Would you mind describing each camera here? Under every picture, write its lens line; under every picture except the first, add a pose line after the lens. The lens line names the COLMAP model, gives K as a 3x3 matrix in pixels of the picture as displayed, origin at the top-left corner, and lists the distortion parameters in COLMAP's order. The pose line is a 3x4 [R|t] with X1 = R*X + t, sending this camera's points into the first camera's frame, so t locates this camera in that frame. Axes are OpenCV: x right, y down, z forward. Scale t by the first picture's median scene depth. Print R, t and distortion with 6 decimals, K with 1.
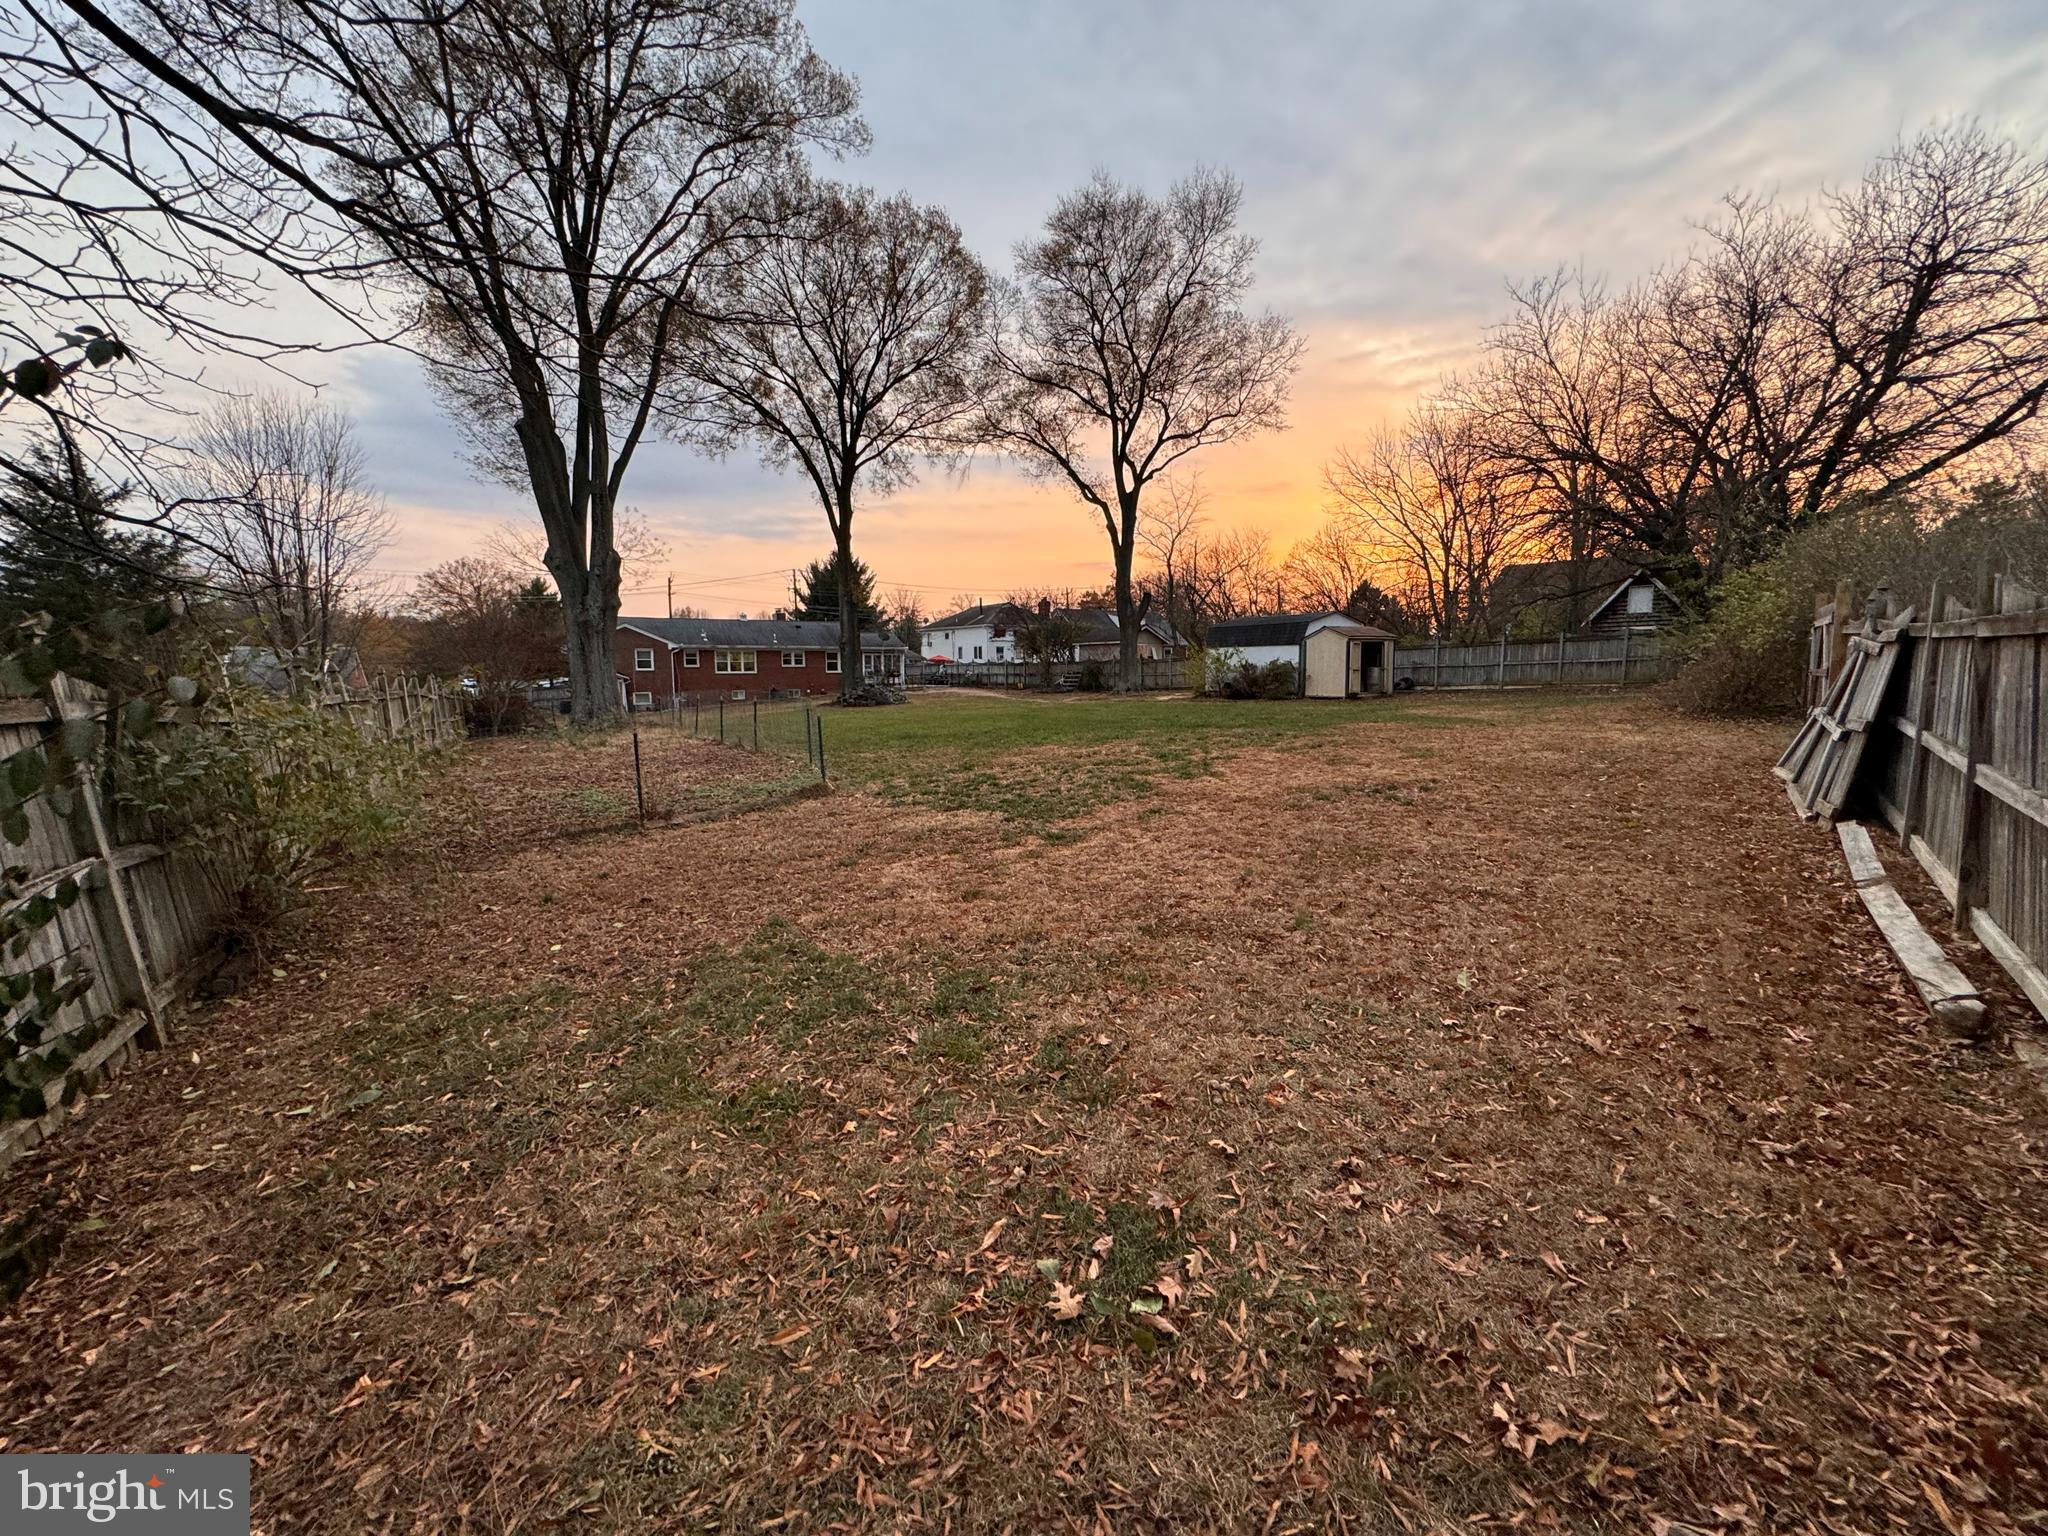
lens RADIAL K [[824.2, 0, 1023.8], [0, 824.2, 762.8], [0, 0, 1]] dist [-0.002999, 0.000464]
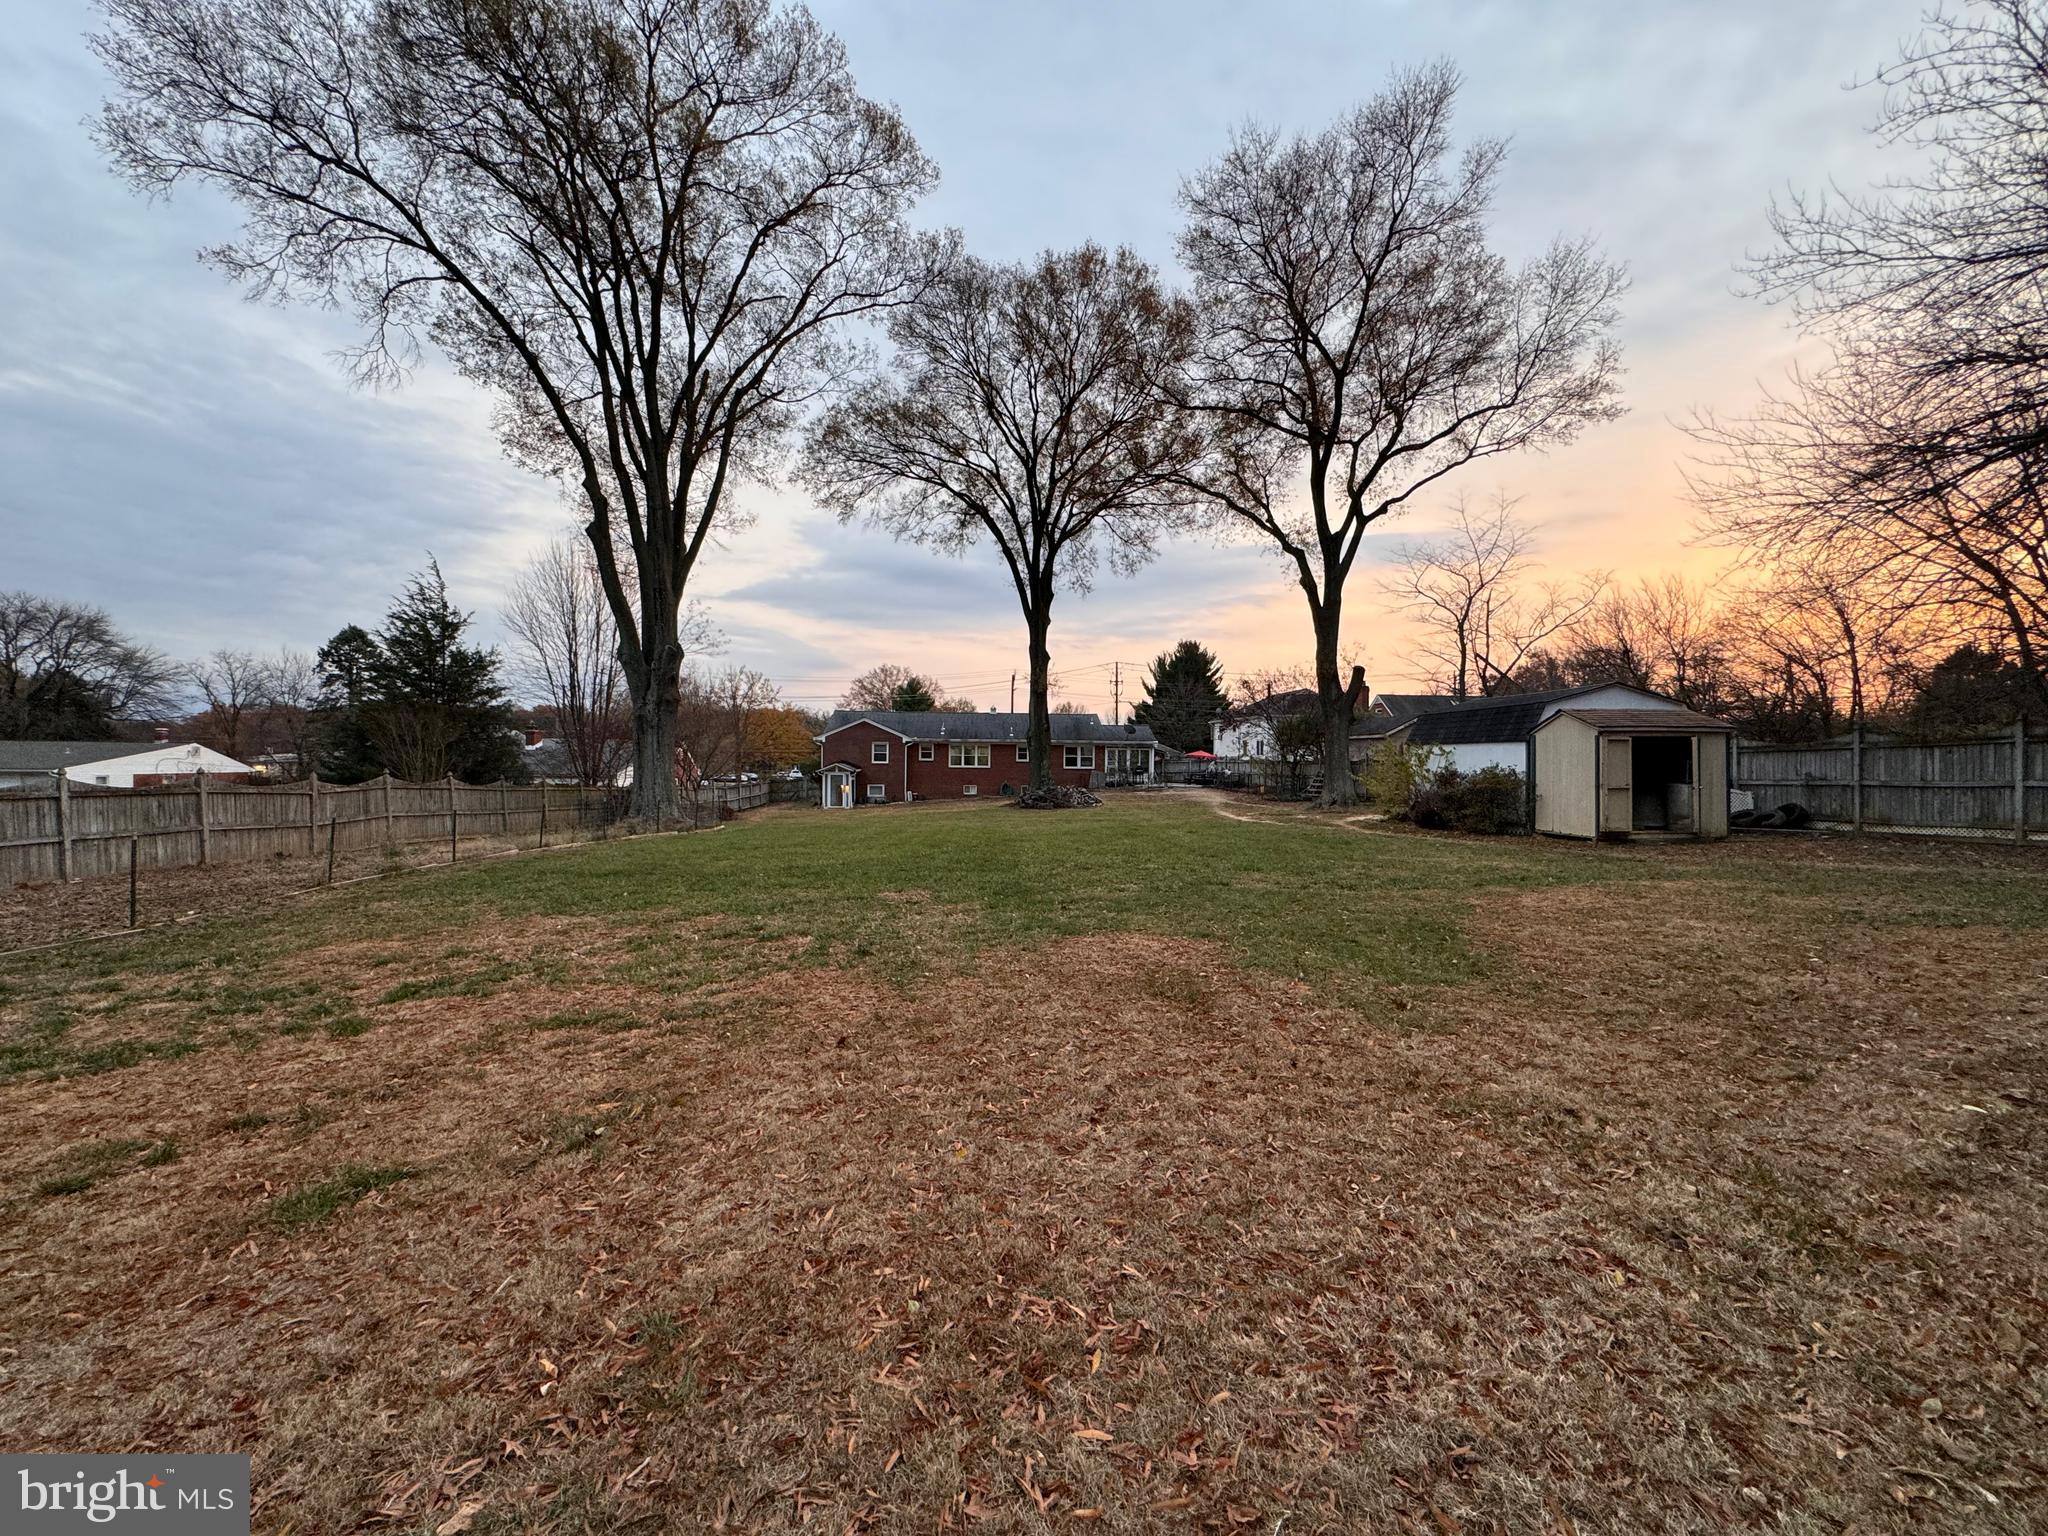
lens RADIAL K [[824.2, 0, 1015.7], [0, 824.2, 762.2], [0, 0, 1]] dist [-0.002999, 0.000464]
pose [[0.875144, 0.015838, -0.483603, 0.361350], [-0.069747, 0.993155, -0.093690, -0.058977], [0.478809, 0.115722, 0.870259, 0.387246]]
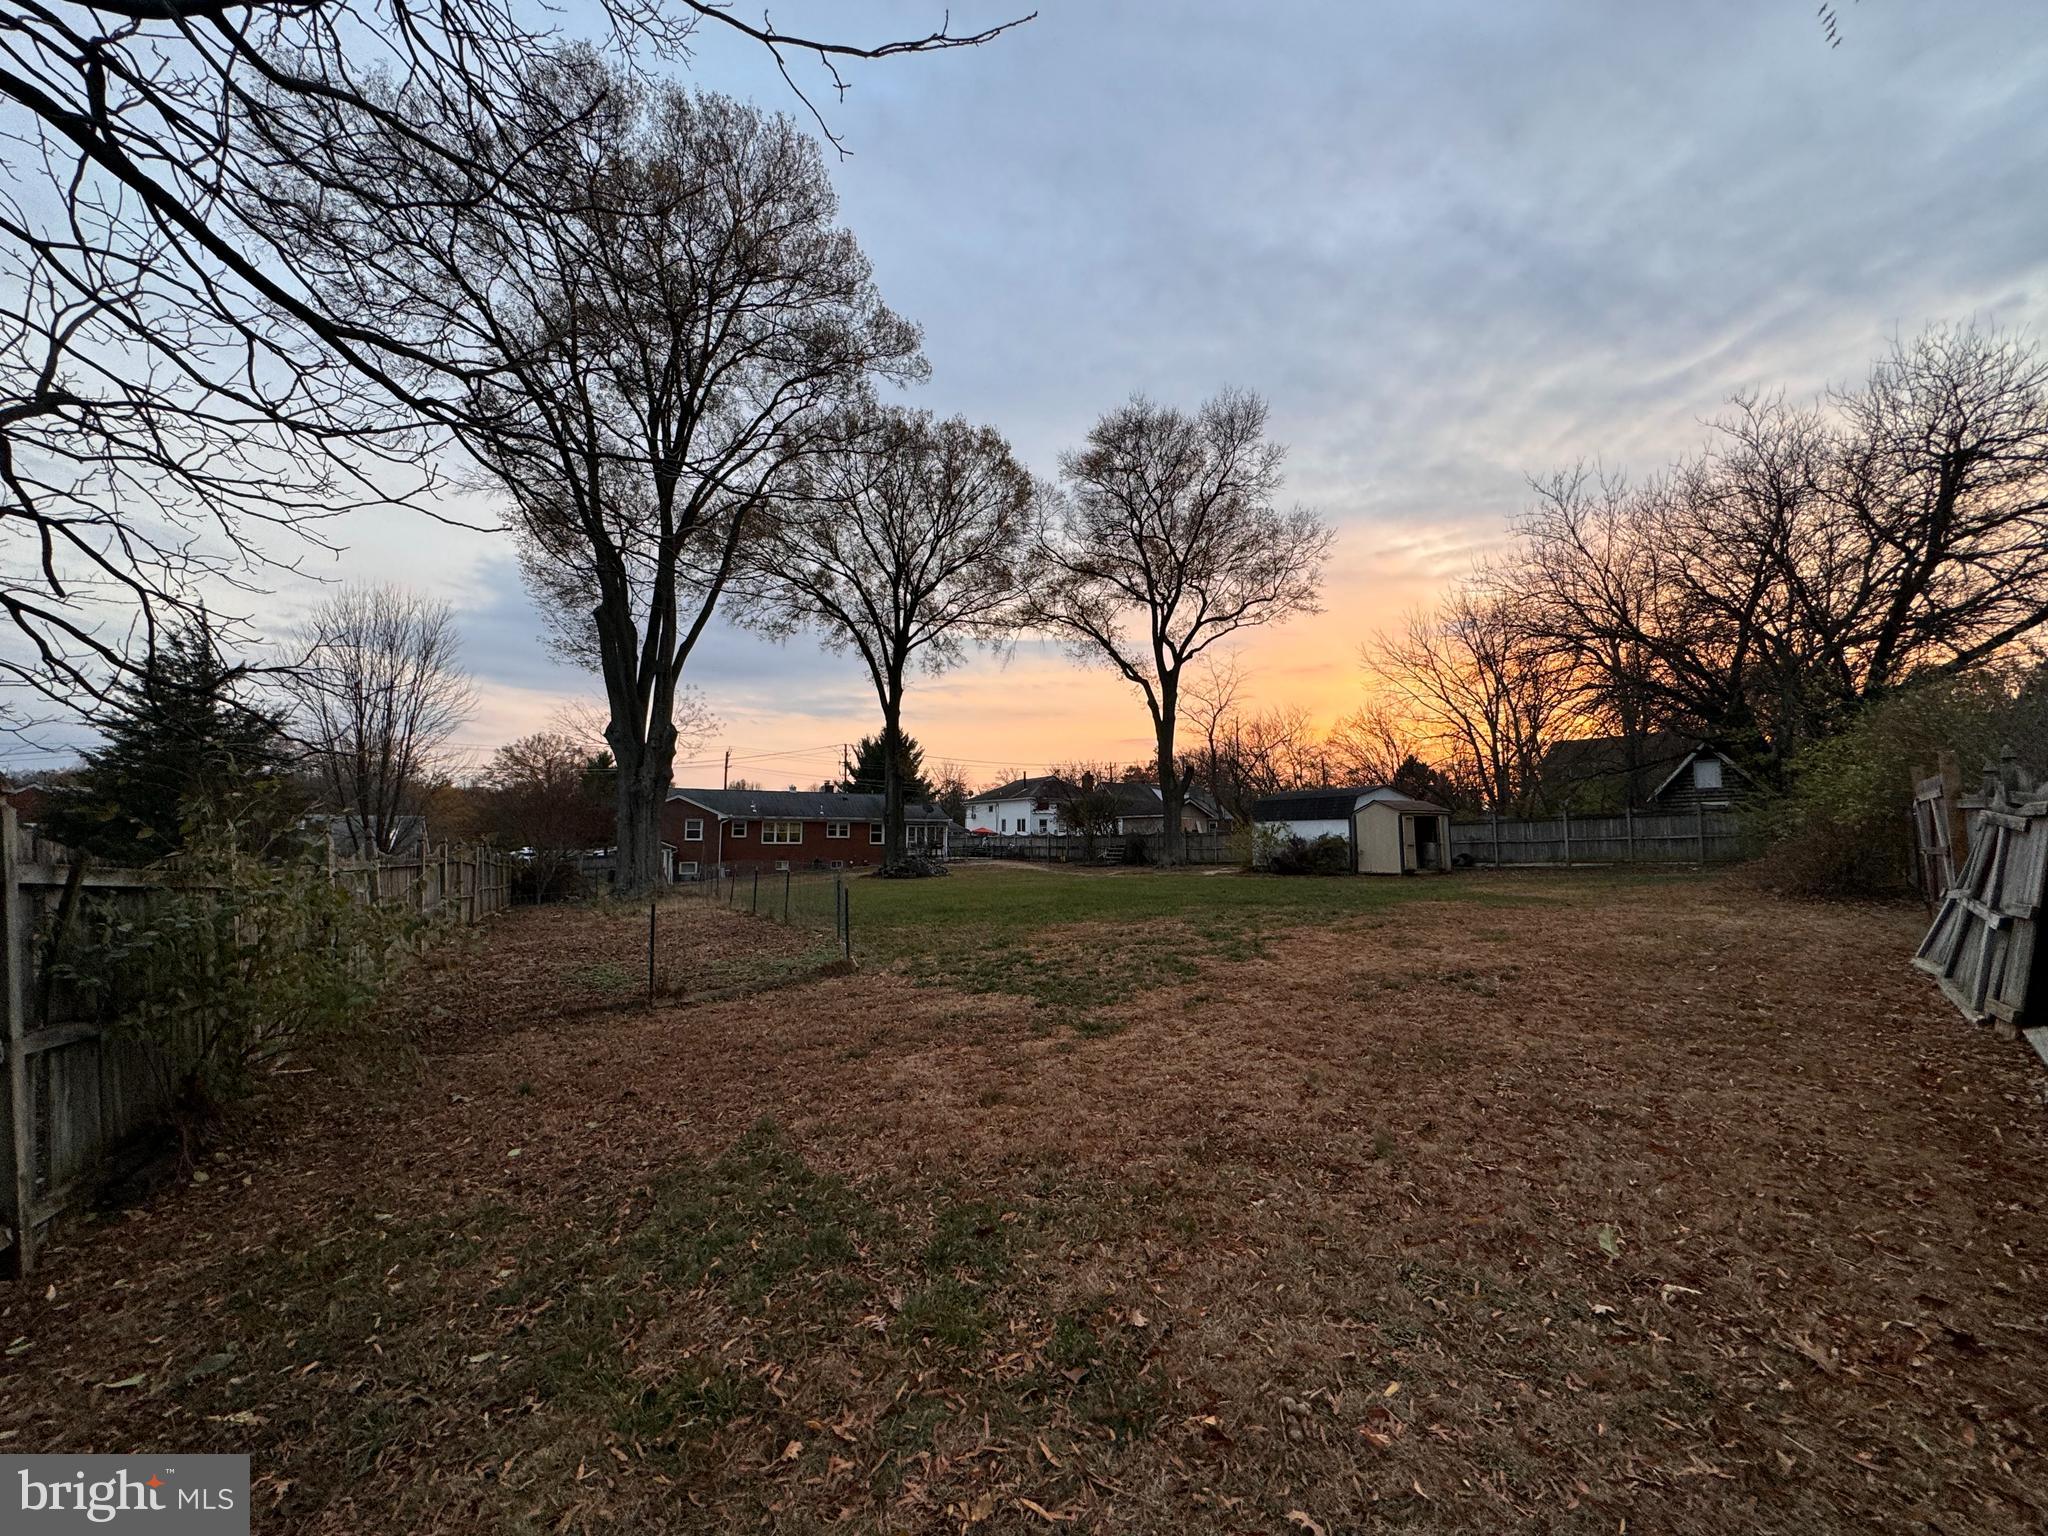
lens RADIAL K [[824.2, 0, 1024.7], [0, 824.2, 763.0], [0, 0, 1]] dist [-0.002999, 0.000464]
pose [[0.998590, 0.002598, -0.053020, 0.003835], [-0.013534, 0.978254, -0.206968, -0.001340], [0.051329, 0.207394, 0.976910, 0.017610]]
